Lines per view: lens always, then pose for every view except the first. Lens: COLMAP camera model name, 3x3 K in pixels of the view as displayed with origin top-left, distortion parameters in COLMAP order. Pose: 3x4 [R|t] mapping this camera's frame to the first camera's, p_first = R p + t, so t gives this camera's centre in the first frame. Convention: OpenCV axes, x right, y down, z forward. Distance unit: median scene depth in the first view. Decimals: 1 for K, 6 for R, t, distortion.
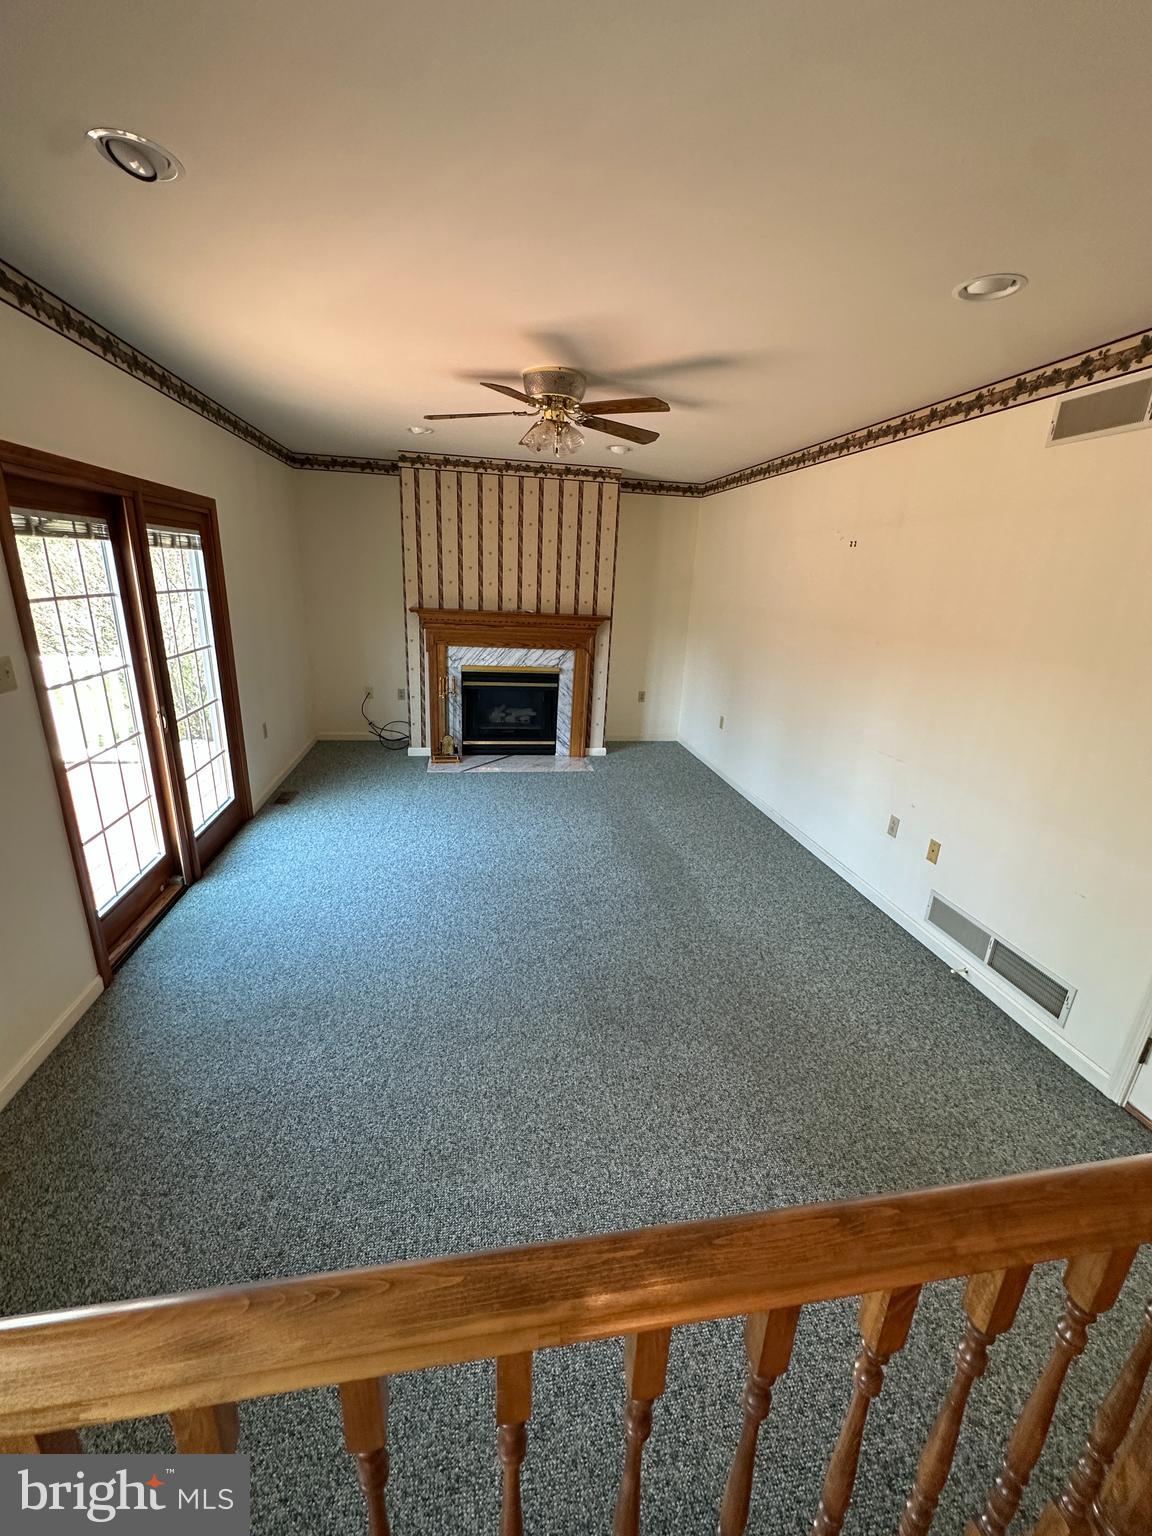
lens RADIAL K [[614.9, 0, 573.1], [0, 614.9, 764.3], [0, 0, 1]] dist [0.007737, 0.000002]
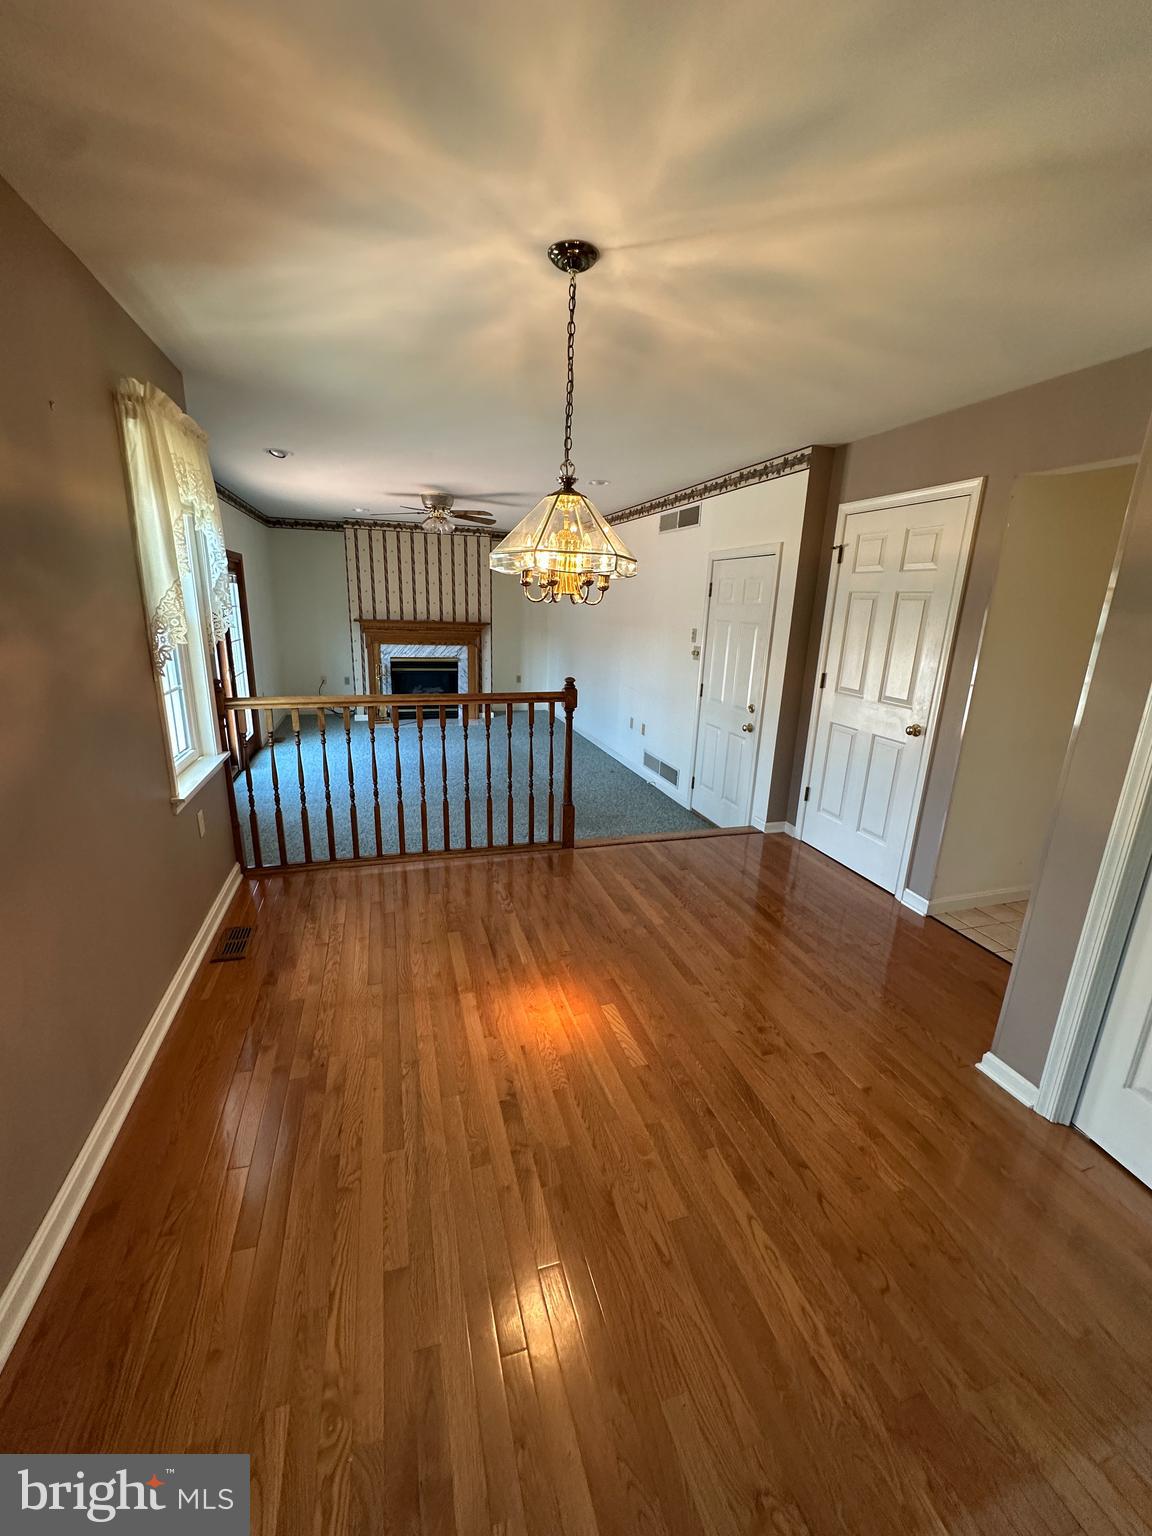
lens RADIAL K [[610.7, 0, 575.7], [0, 610.7, 767.1], [0, 0, 1]] dist [-0.003258, -0.000832]
pose [[0.991003, -0.048151, 0.124879, 0.065739], [0.052195, 0.998207, -0.029314, 0.171924], [-0.123243, 0.035568, 0.991739, -0.510640]]
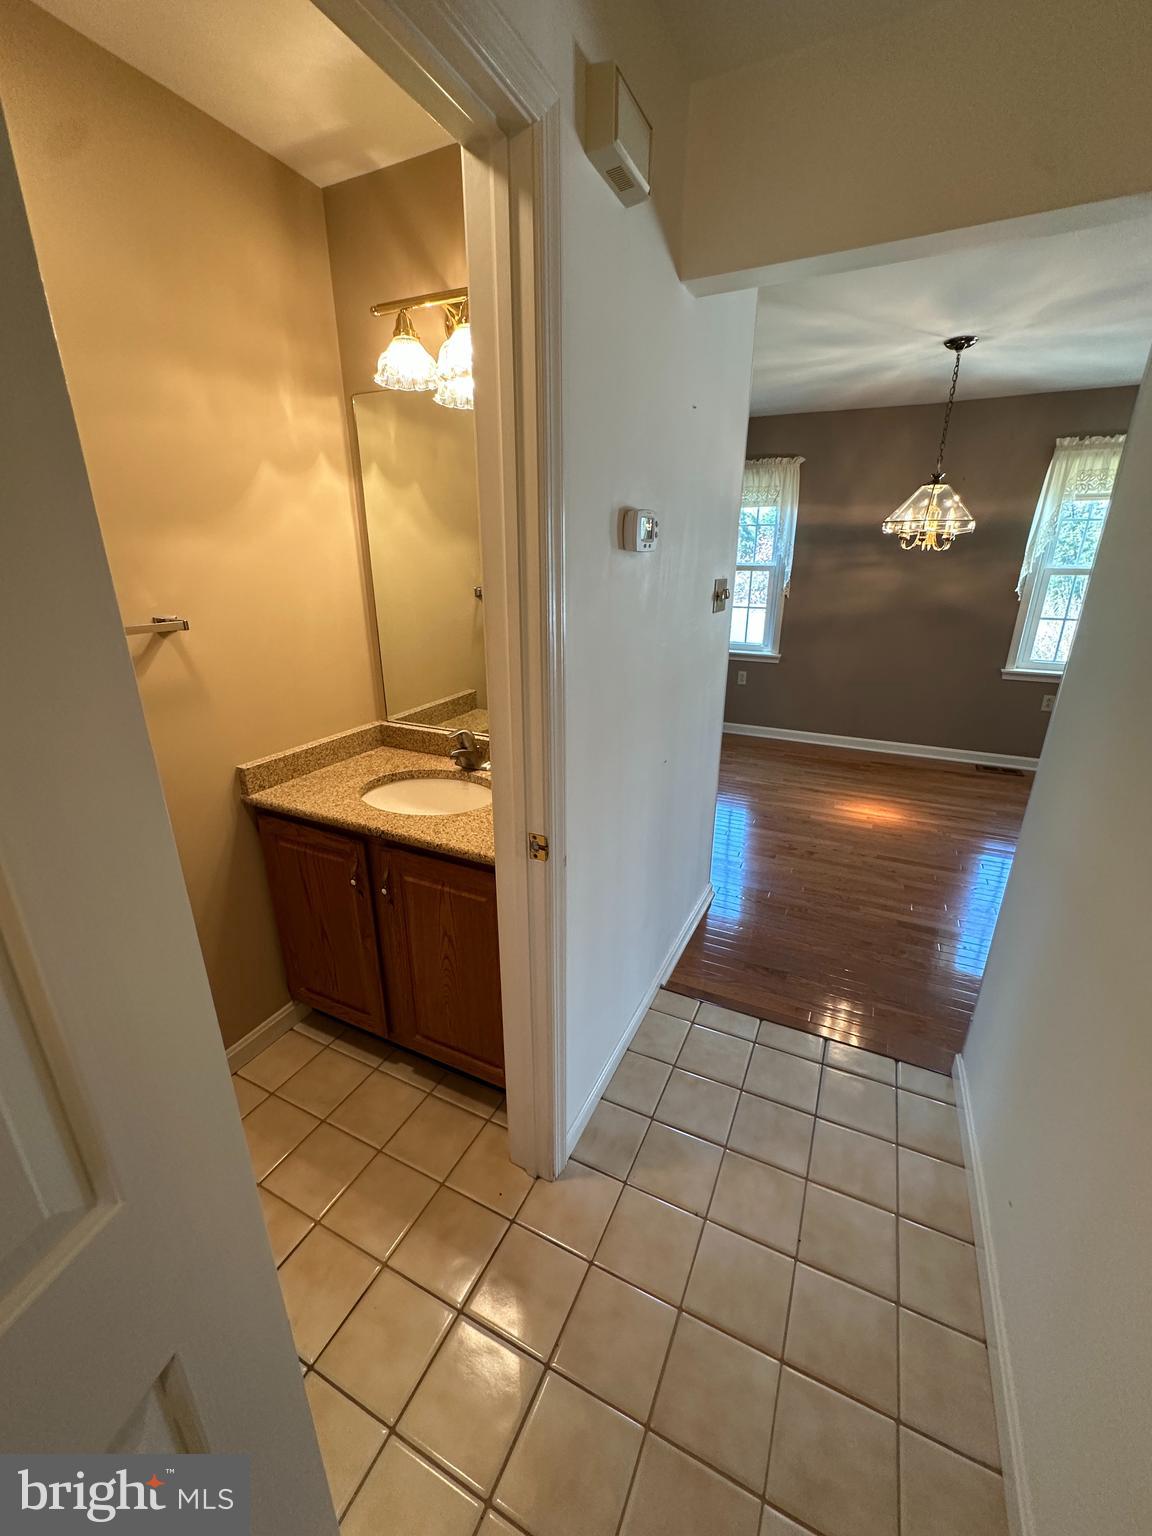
lens RADIAL K [[610.7, 0, 578.5], [0, 610.7, 768.7], [0, 0, 1]] dist [-0.003258, -0.000832]
pose [[-0.576382, 0.225151, -0.785551, 0.766973], [-0.272575, 0.853271, 0.444557, 0.080317], [0.770381, 0.470356, -0.430440, -0.089746]]
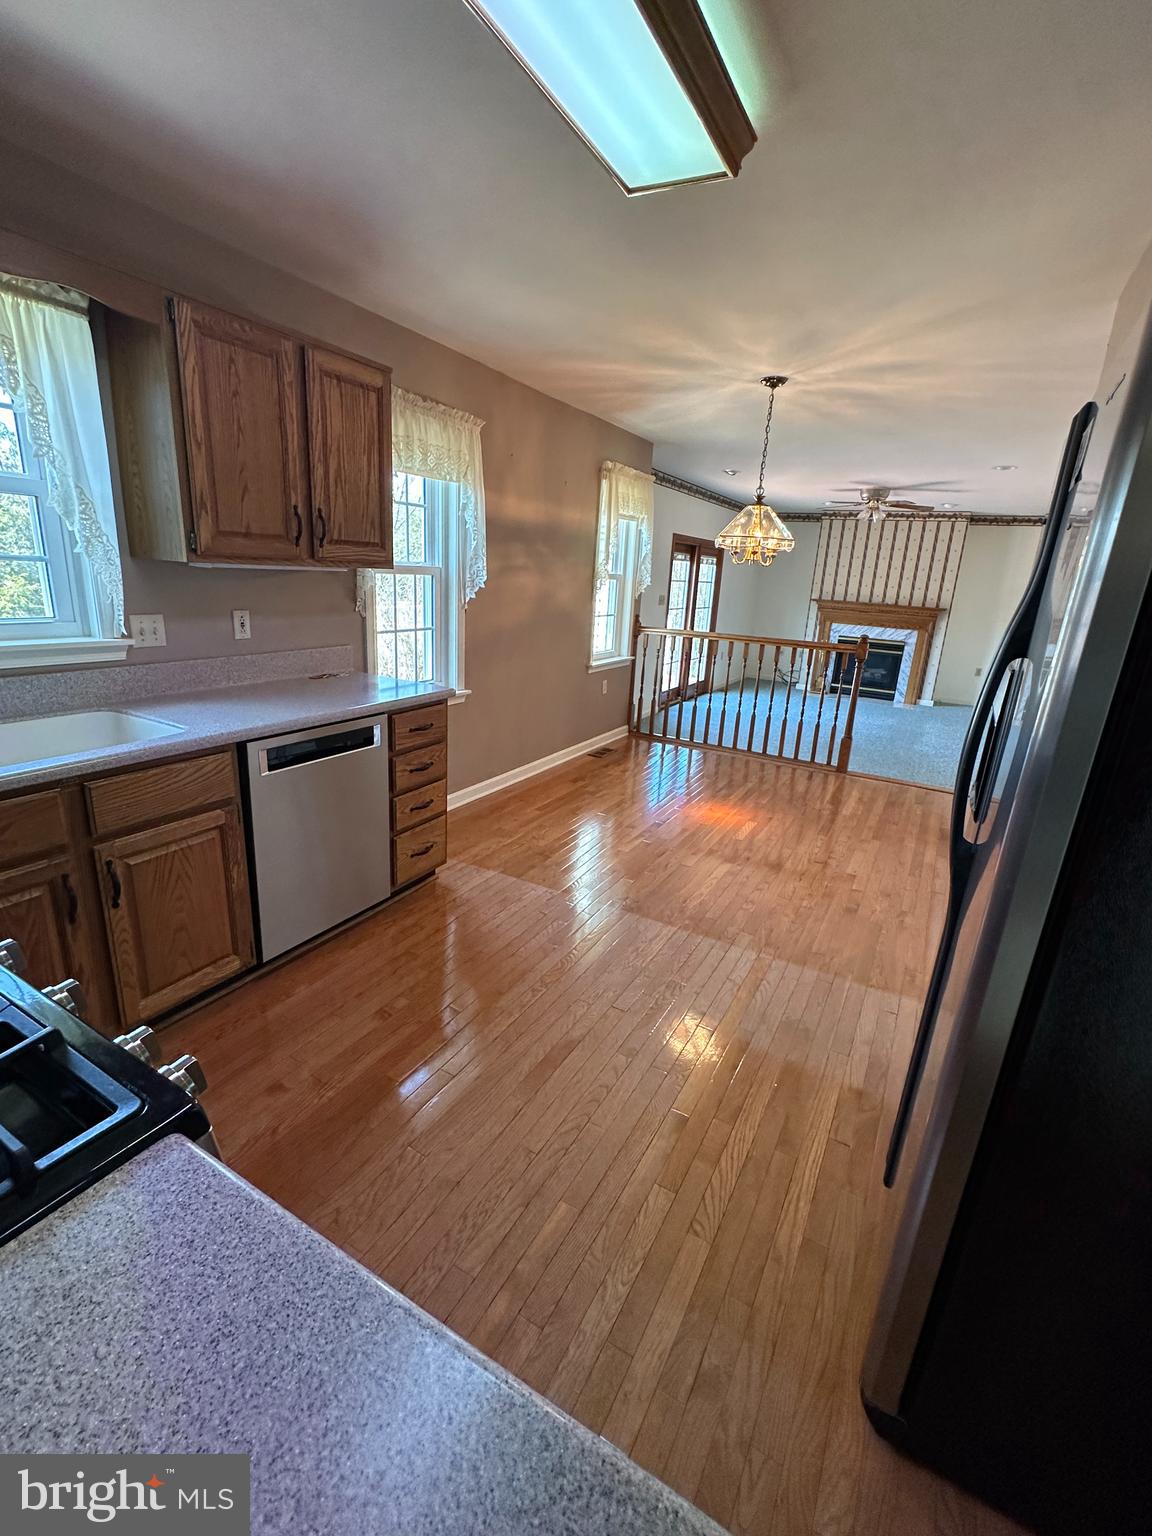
lens RADIAL K [[670.9, 0, 577.5], [0, 670.9, 765.3], [0, 0, 1]] dist [-0.001245, -0.000053]
pose [[0.781710, 0.173105, -0.599136, 0.401120], [-0.204666, 0.978705, 0.015739, 0.289152], [0.589102, 0.110319, 0.800493, -0.786651]]
